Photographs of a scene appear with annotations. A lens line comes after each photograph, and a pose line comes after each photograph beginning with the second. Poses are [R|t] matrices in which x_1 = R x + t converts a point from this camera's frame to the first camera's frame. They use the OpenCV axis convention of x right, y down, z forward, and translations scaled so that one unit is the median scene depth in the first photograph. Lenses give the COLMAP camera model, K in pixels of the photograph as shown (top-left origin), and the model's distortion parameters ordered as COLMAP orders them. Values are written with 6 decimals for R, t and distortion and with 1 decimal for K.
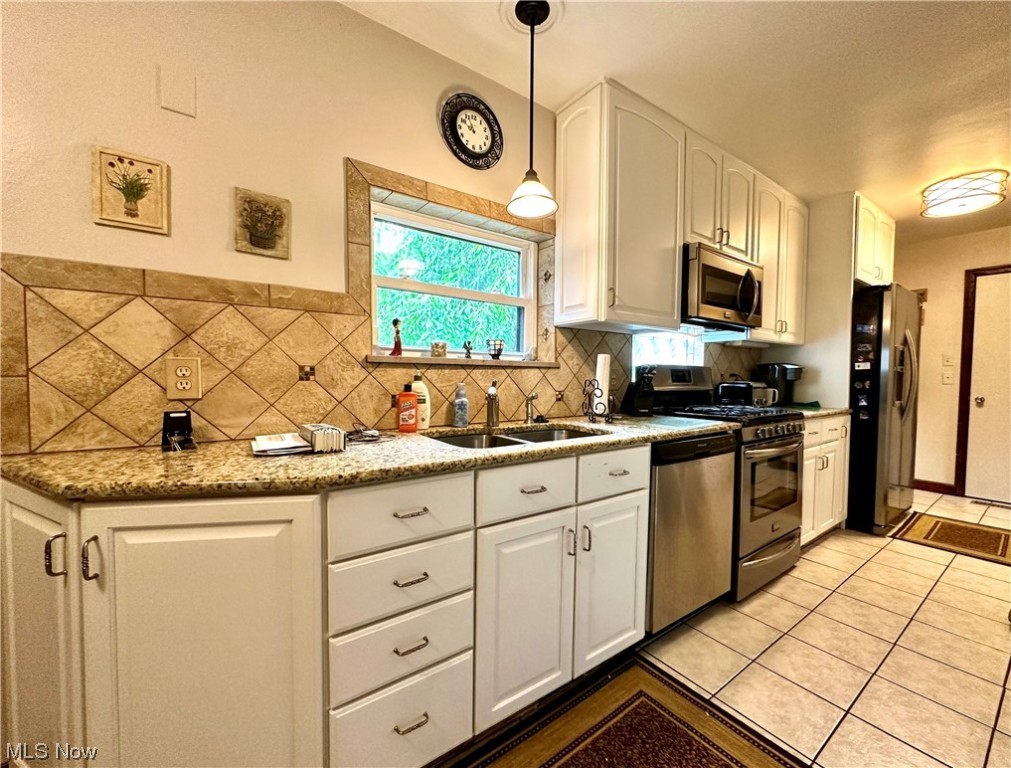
lens RADIAL K [[415.2, 0, 516.0], [0, 415.2, 390.5], [0, 0, 1]] dist [-0.003782, -0.000215]
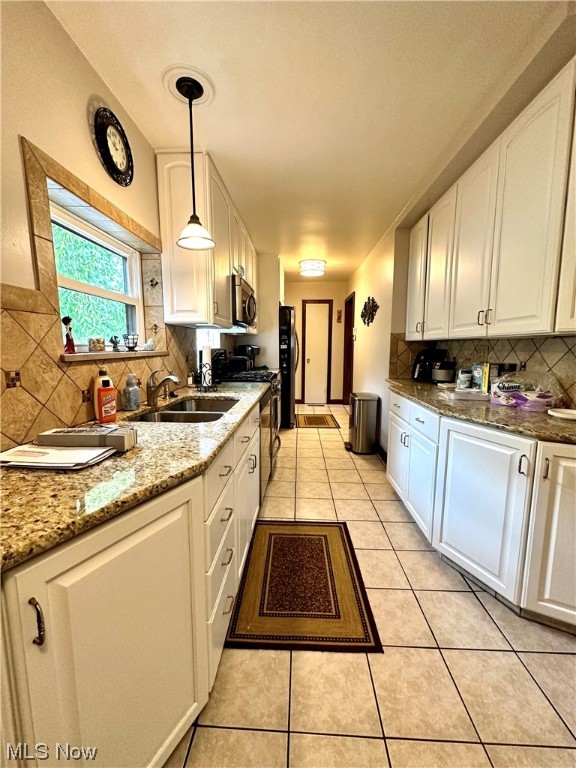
lens RADIAL K [[308.8, 0, 288.0], [0, 308.8, 384.0], [0, 0, 1]] dist [-0.000026, -0.000133]
pose [[0.621700, -0.105055, 0.776178, -0.525268], [0.031926, 0.993540, 0.108902, -0.068557], [-0.782604, -0.042924, 0.621038, 0.090530]]
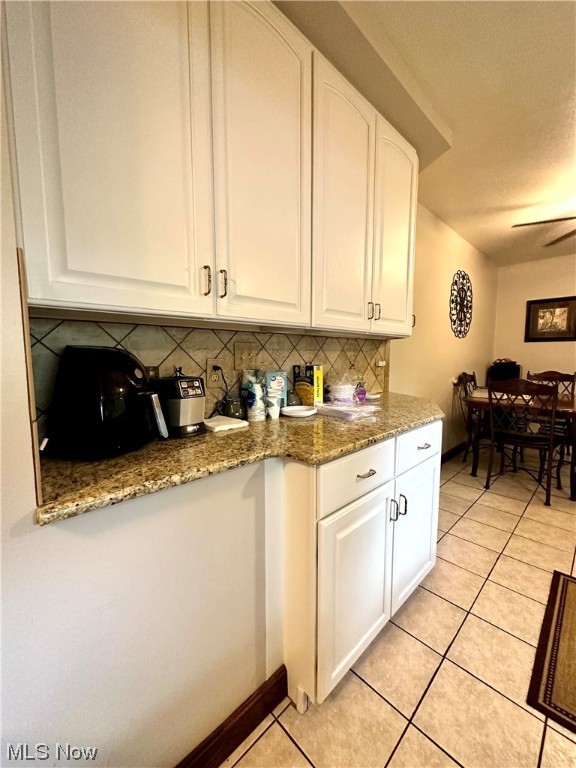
lens RADIAL K [[308.8, 0, 288.0], [0, 308.8, 384.0], [0, 0, 1]] dist [-0.000026, -0.000133]
pose [[-0.990911, 0.004400, -0.134448, 1.014255], [-0.013041, 0.991615, 0.128564, -0.057753], [0.133887, 0.129149, -0.982545, 1.072750]]
